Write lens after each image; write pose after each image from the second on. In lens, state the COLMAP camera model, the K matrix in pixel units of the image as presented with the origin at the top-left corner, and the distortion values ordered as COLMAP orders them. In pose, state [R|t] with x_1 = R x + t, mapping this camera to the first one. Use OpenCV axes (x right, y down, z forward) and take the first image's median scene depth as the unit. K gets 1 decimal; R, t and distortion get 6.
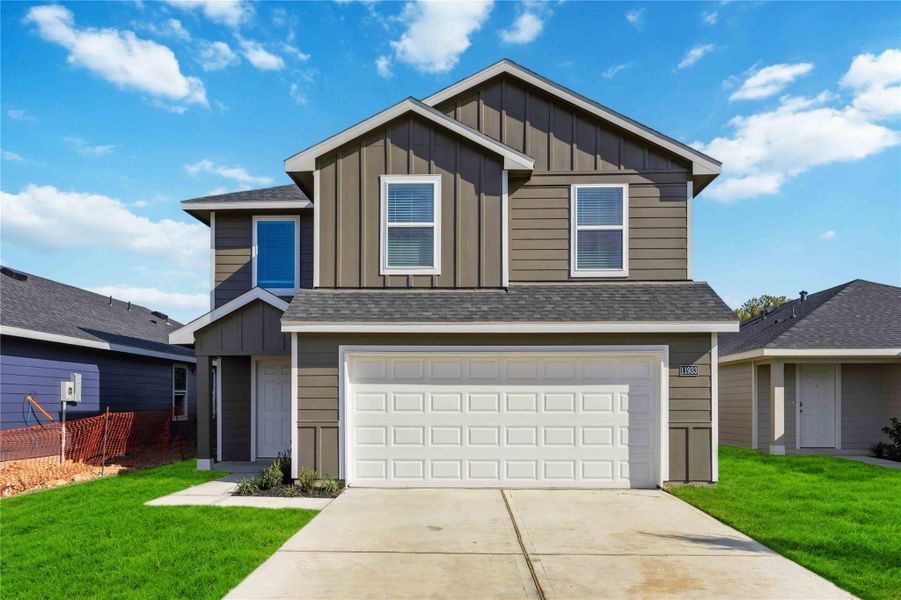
lens RADIAL K [[432.4, 0, 450.5], [0, 432.4, 300.0], [0, 0, 1]] dist [-0.000578, 0.000570]
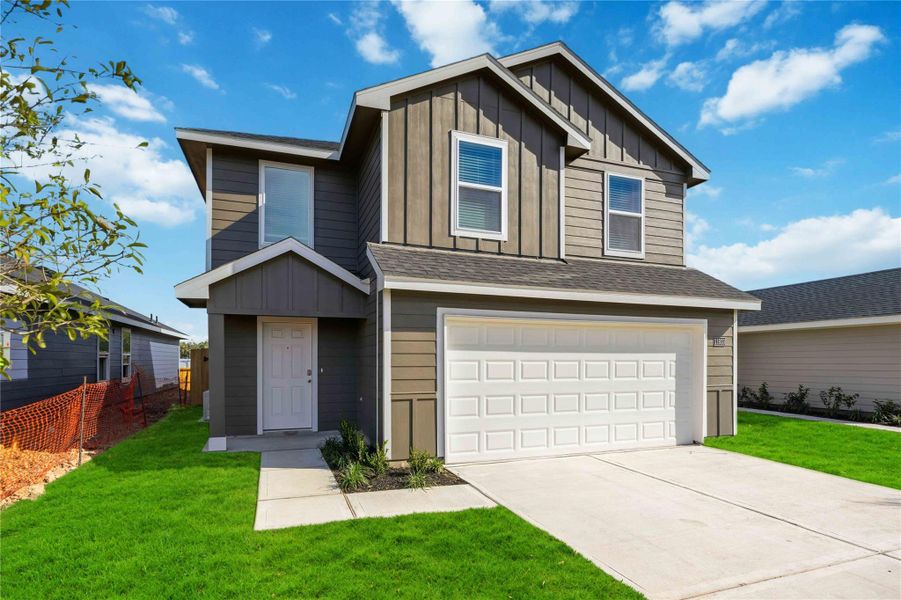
lens RADIAL K [[358.1, 0, 449.2], [0, 358.1, 291.3], [0, 0, 1]] dist [-0.001765, -0.000220]
pose [[0.961439, 0.054184, 0.269629, -0.363636], [-0.063403, 0.997660, 0.025593, 0.043239], [-0.267611, -0.041701, 0.962624, 0.240541]]
